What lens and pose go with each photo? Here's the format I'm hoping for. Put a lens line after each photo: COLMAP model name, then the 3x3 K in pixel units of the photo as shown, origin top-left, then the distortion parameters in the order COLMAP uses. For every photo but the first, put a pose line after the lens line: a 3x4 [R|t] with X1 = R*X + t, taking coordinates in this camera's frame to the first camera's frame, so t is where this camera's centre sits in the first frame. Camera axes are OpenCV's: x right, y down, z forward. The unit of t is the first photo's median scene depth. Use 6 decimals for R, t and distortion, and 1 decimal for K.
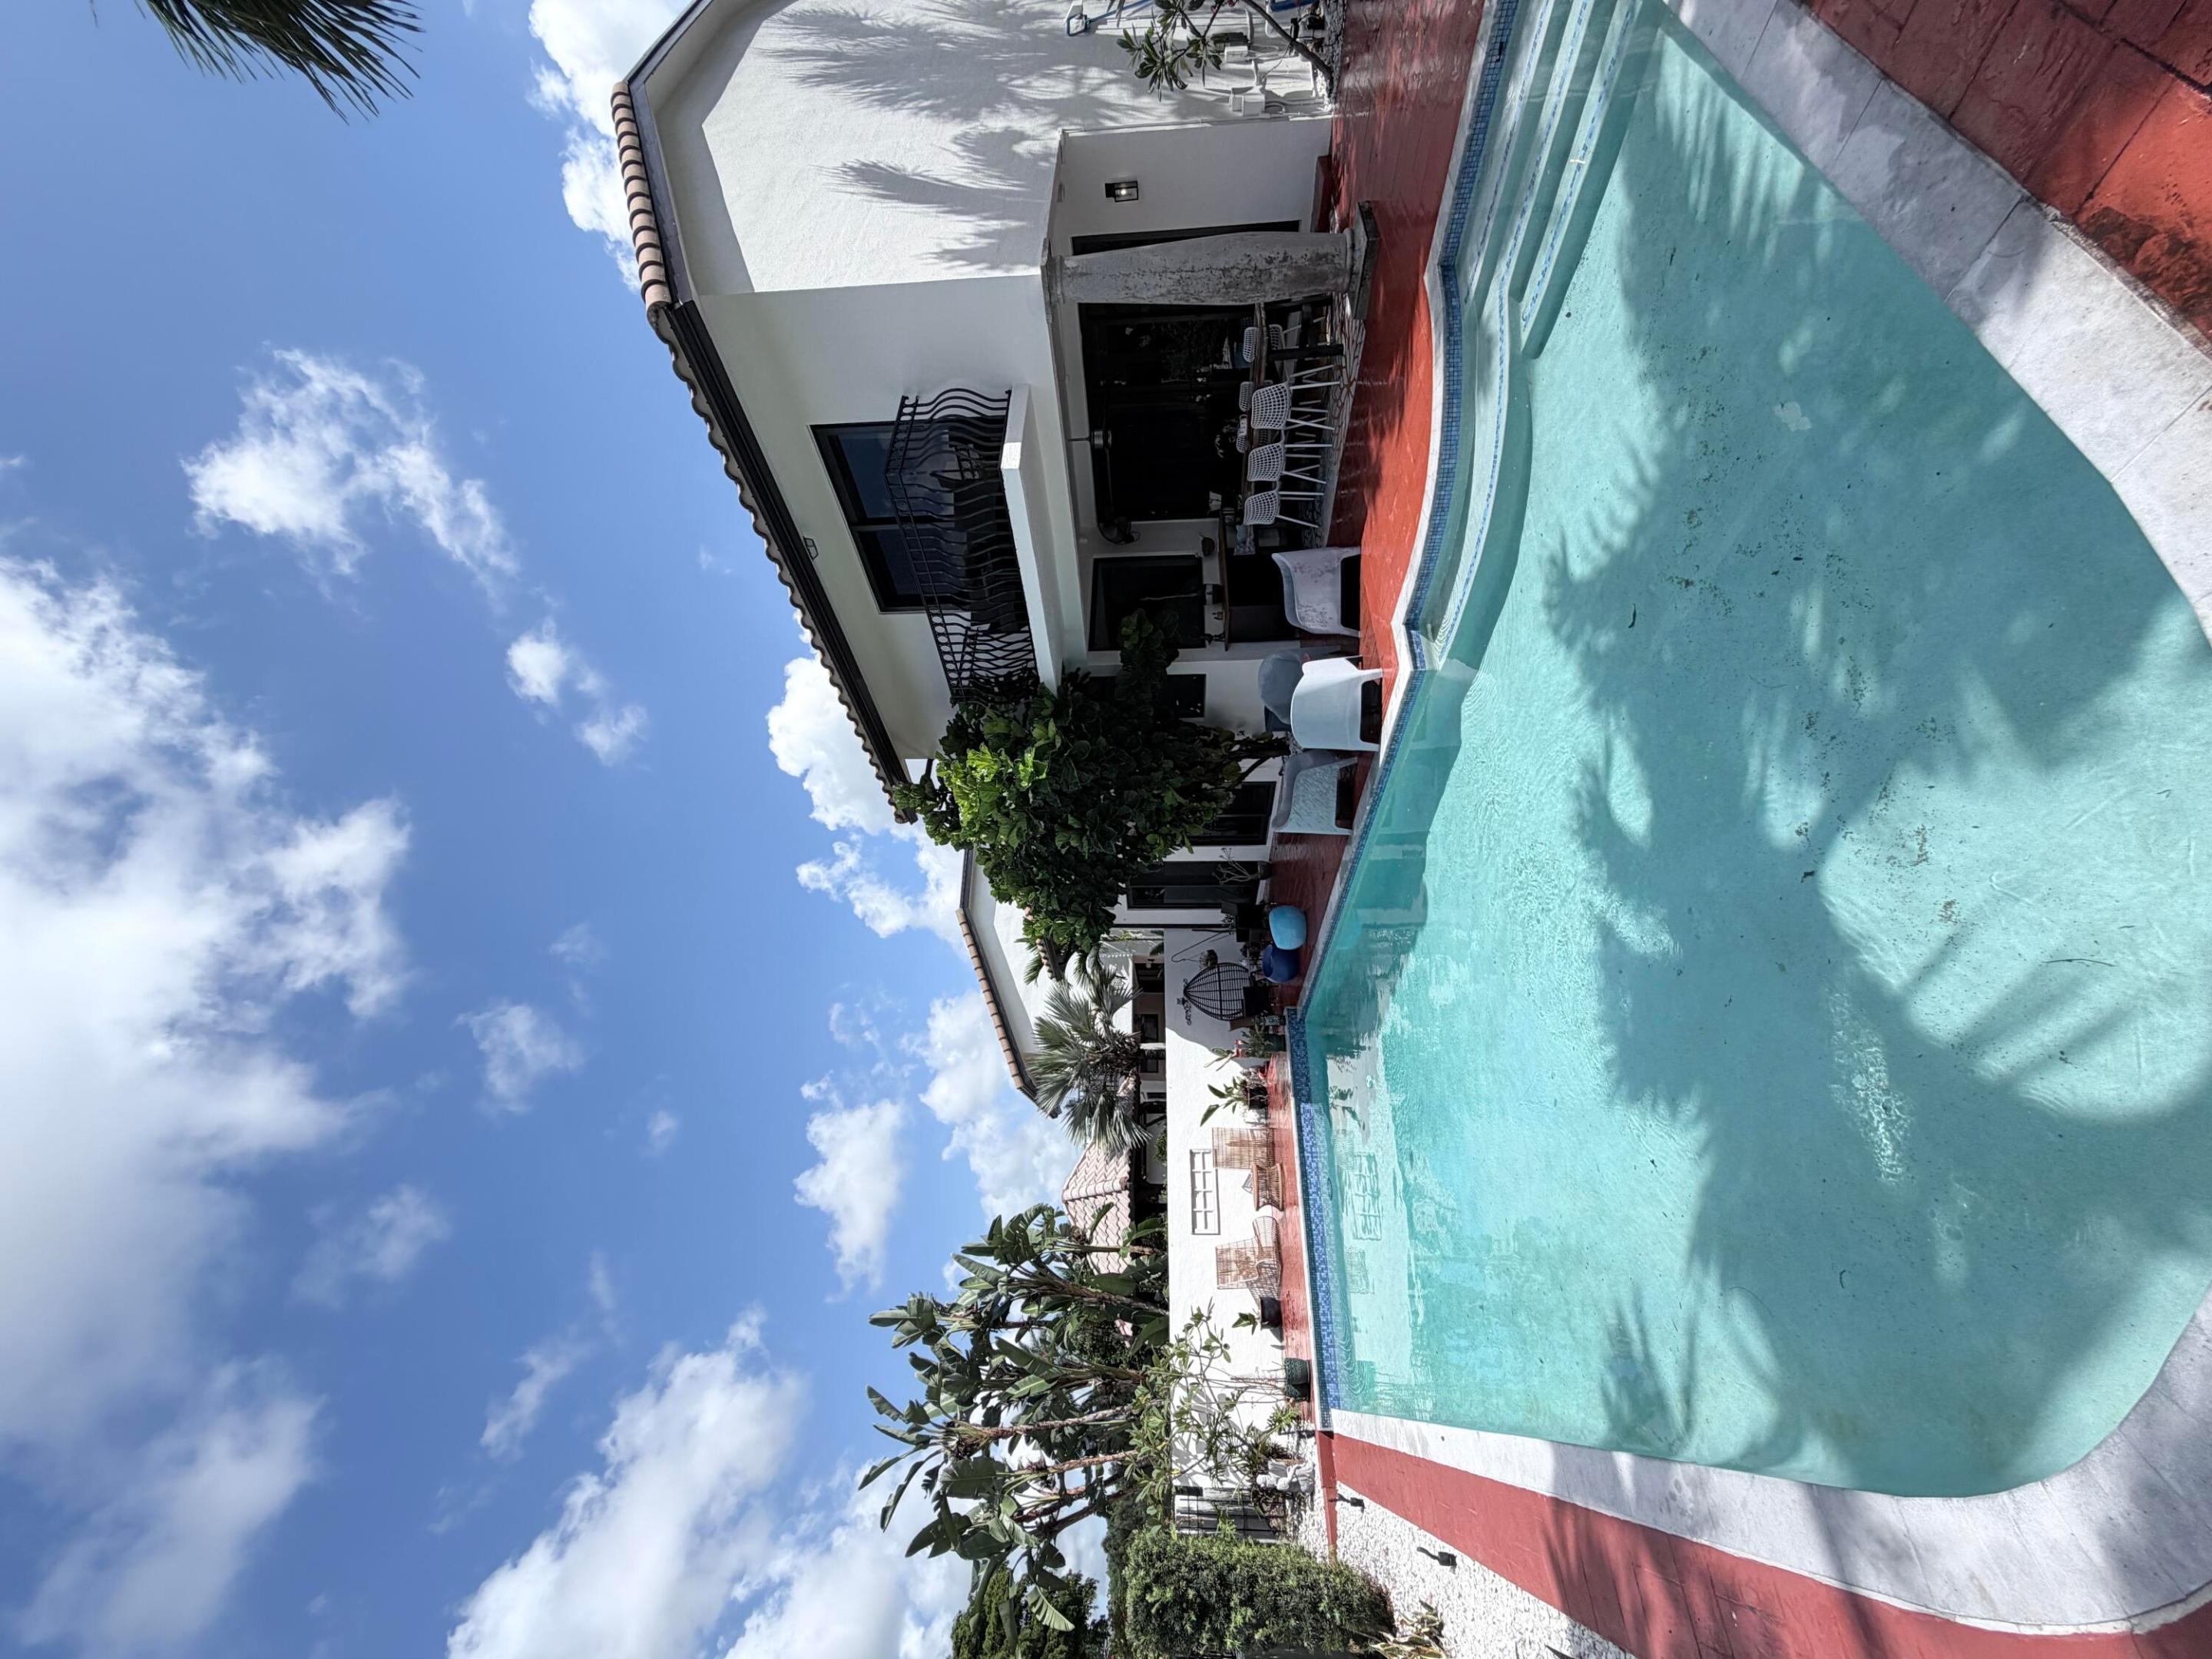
lens RADIAL K [[882.4, 0, 1117.8], [0, 882.4, 838.9], [0, 0, 1]] dist [0.000720, -0.000119]
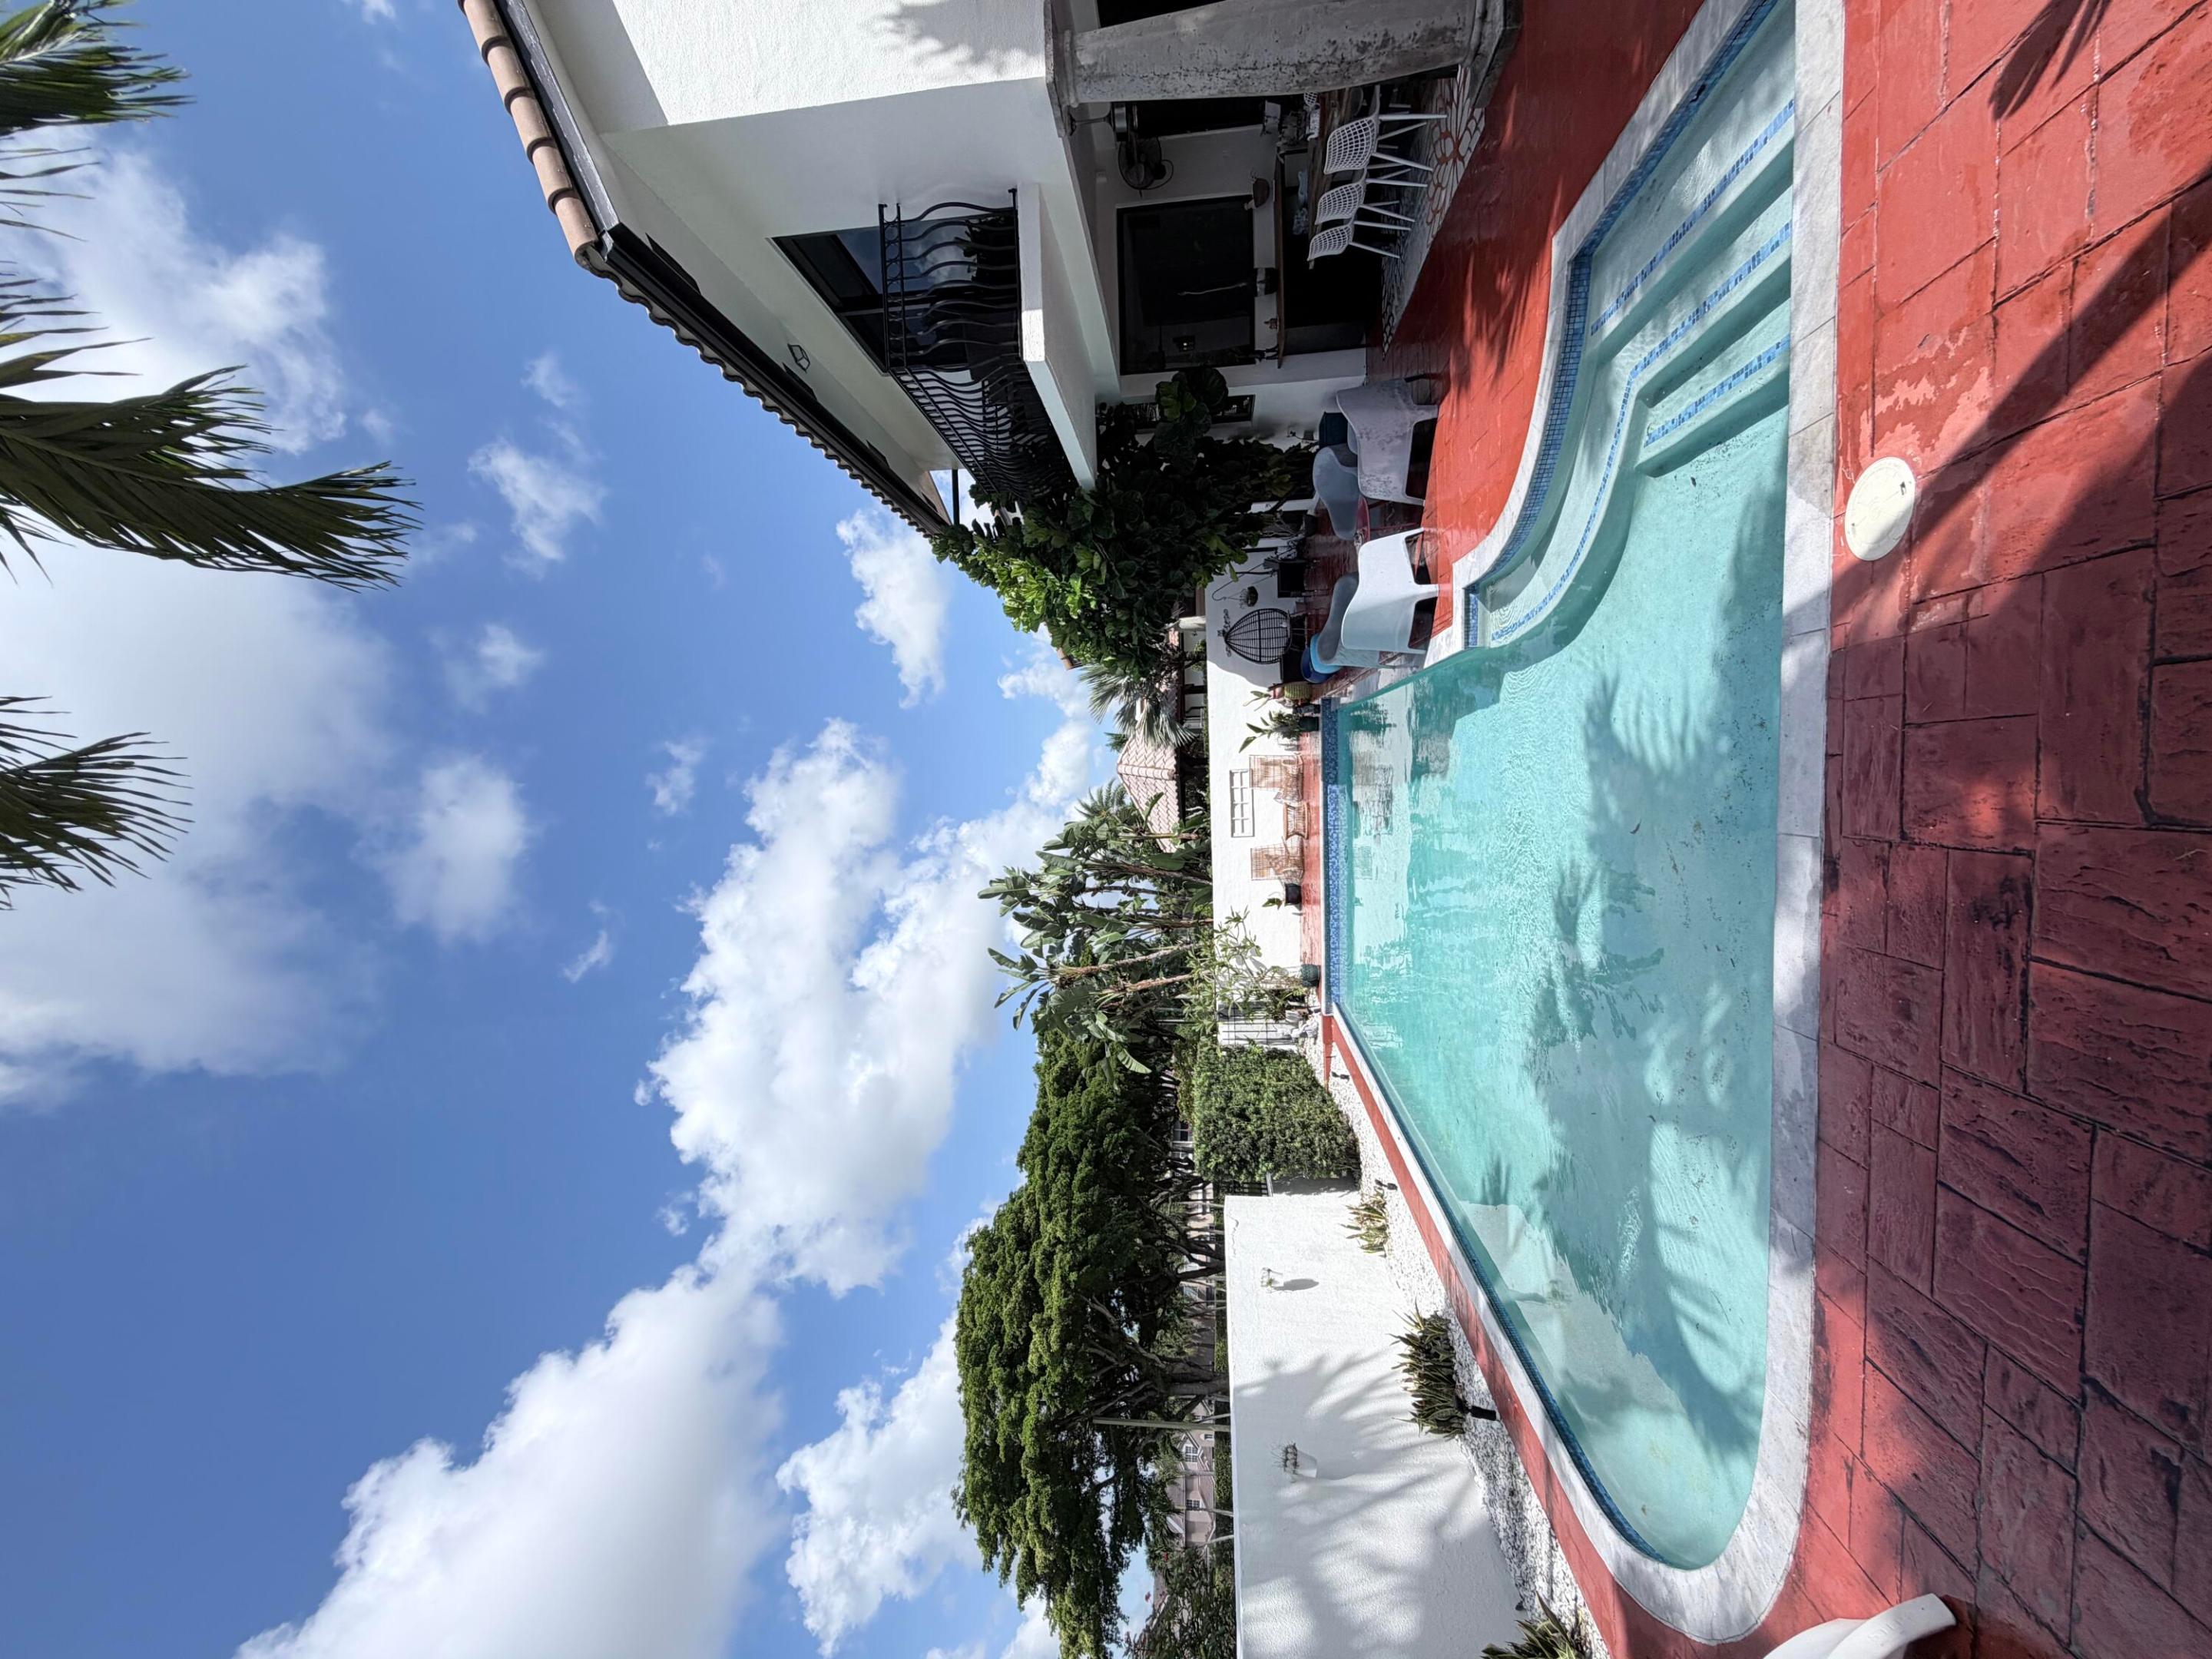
lens RADIAL K [[882.4, 0, 1104.0], [0, 882.4, 833.5], [0, 0, 1]] dist [0.000720, -0.000119]
pose [[0.996771, -0.044501, -0.066842, -0.009538], [0.075351, 0.806062, 0.587014, -0.305380], [0.027756, -0.590155, 0.806812, 0.019993]]
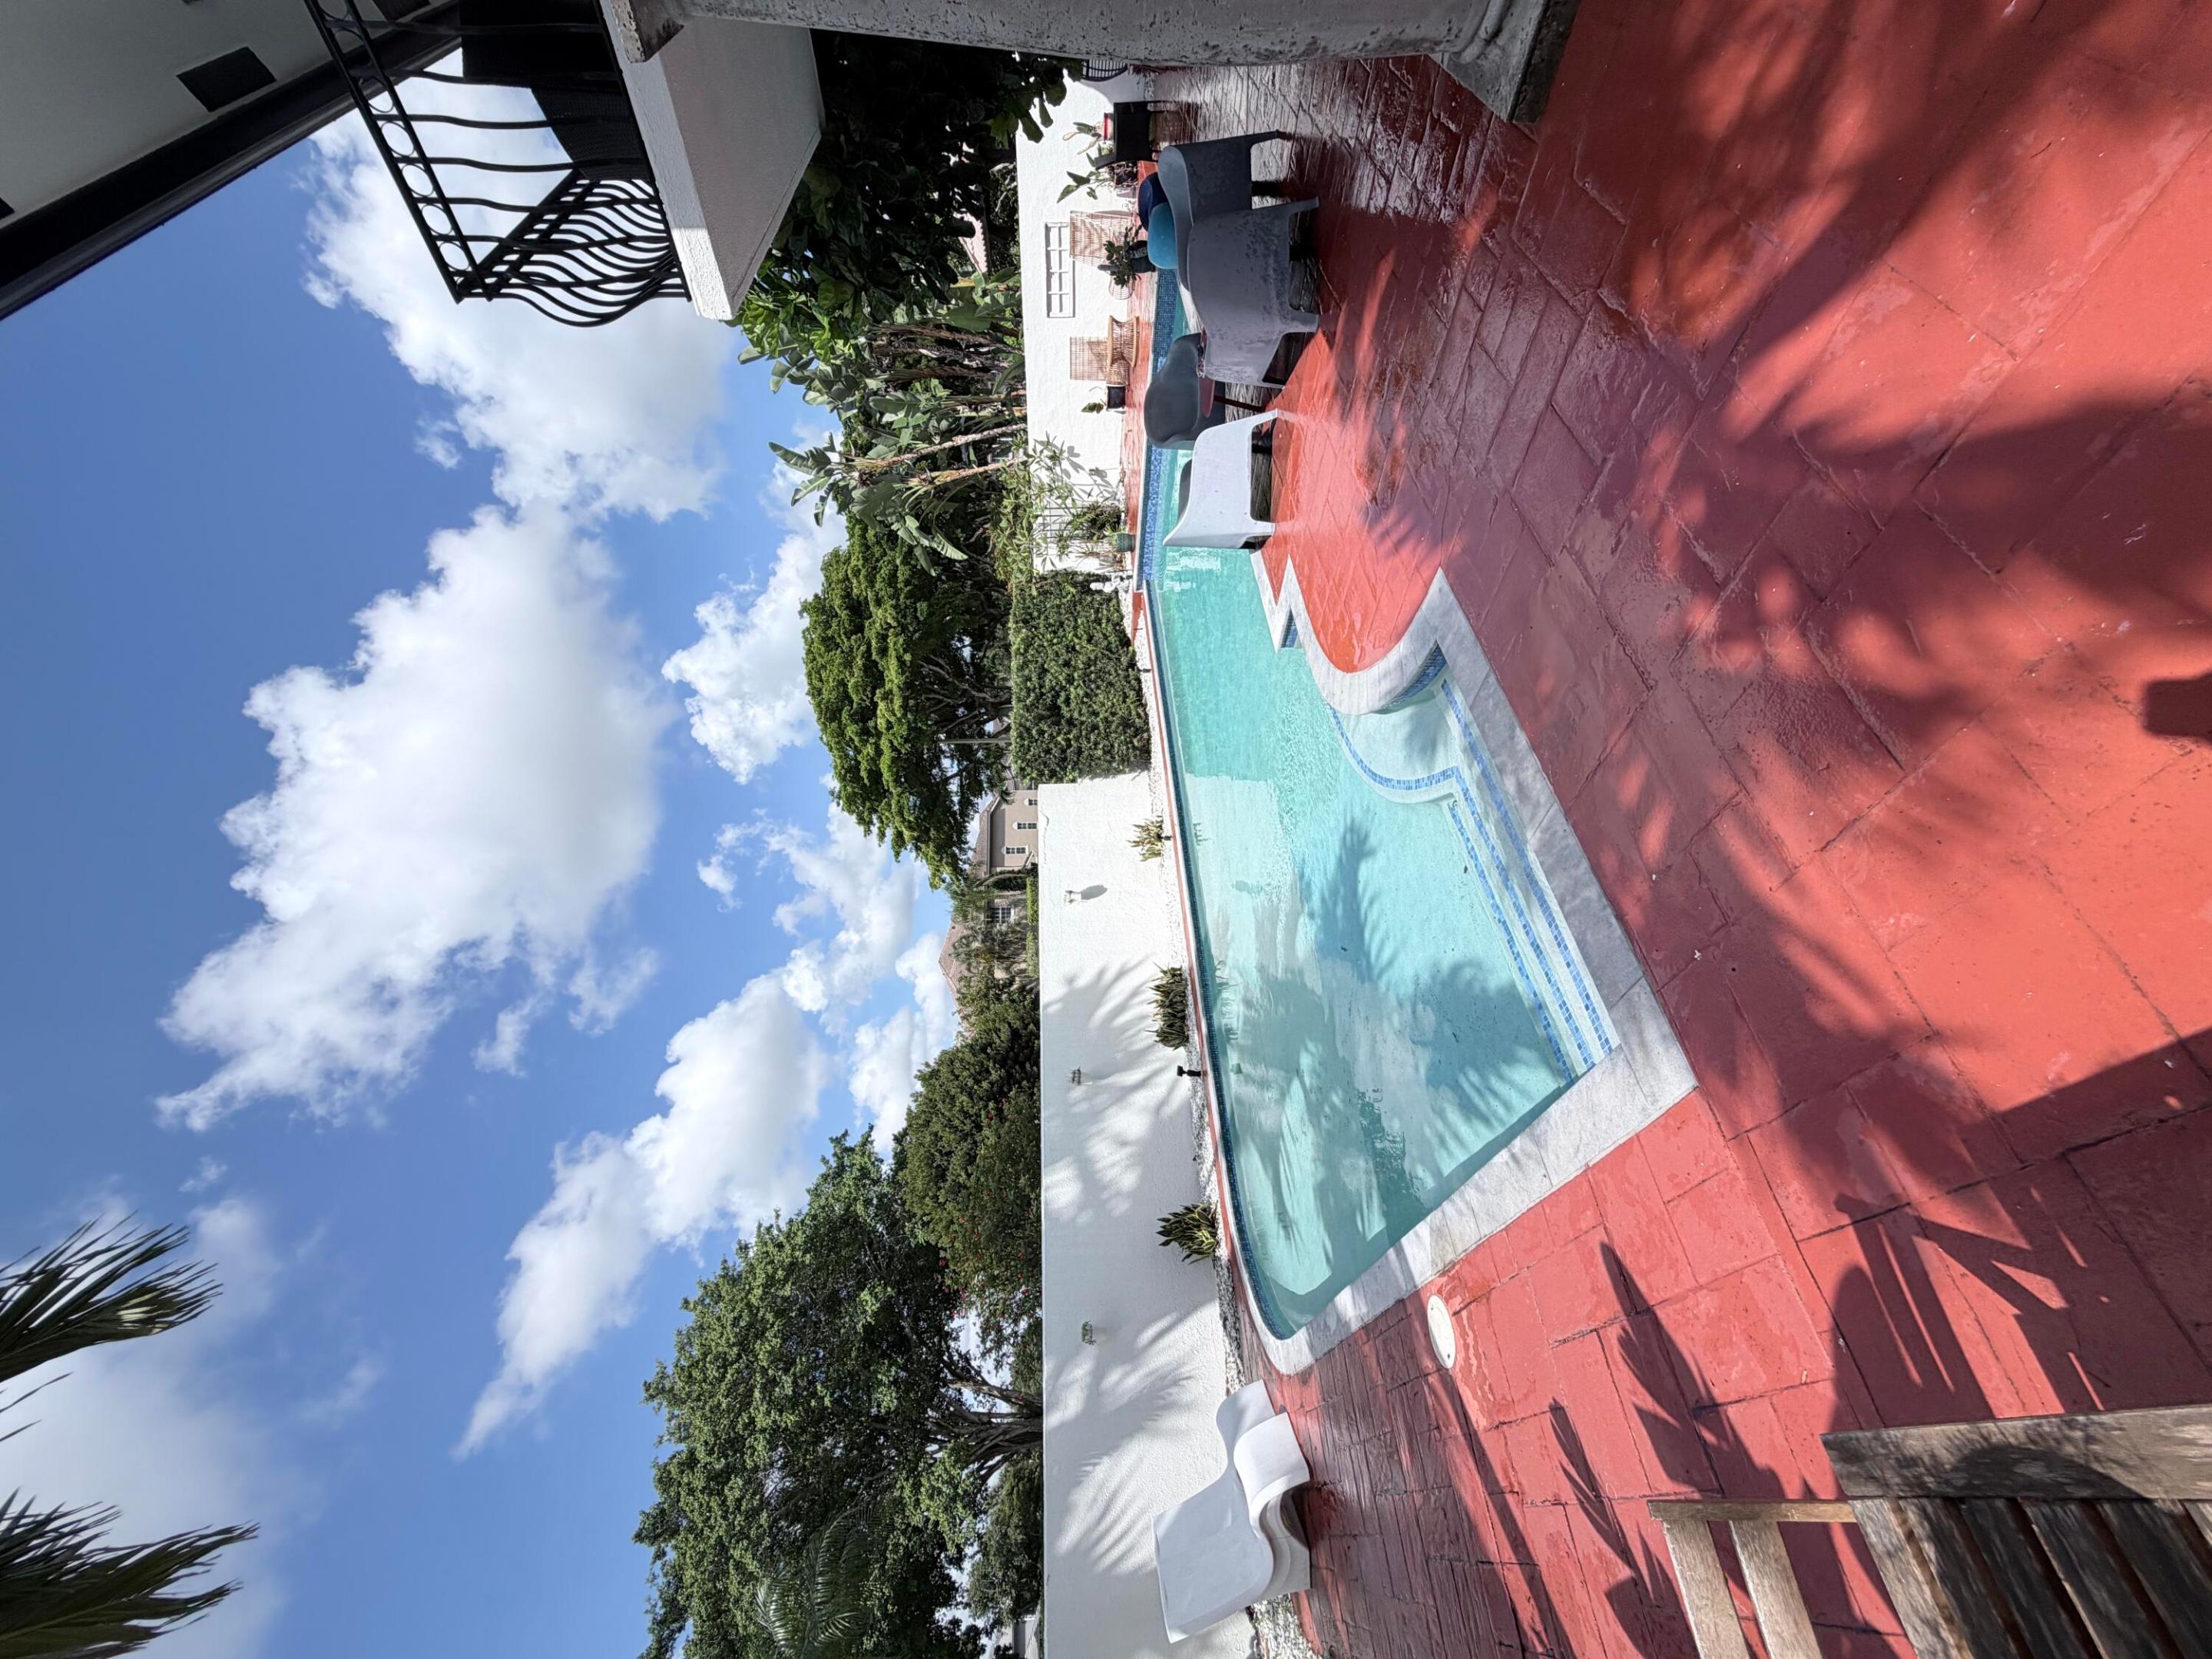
lens RADIAL K [[882.4, 0, 1094.2], [0, 882.4, 831.6], [0, 0, 1]] dist [0.000720, -0.000119]
pose [[0.994600, -0.079056, 0.067234, 0.026334], [-0.058377, 0.109449, 0.992277, -0.520437], [-0.085805, -0.990844, 0.104243, 0.342208]]
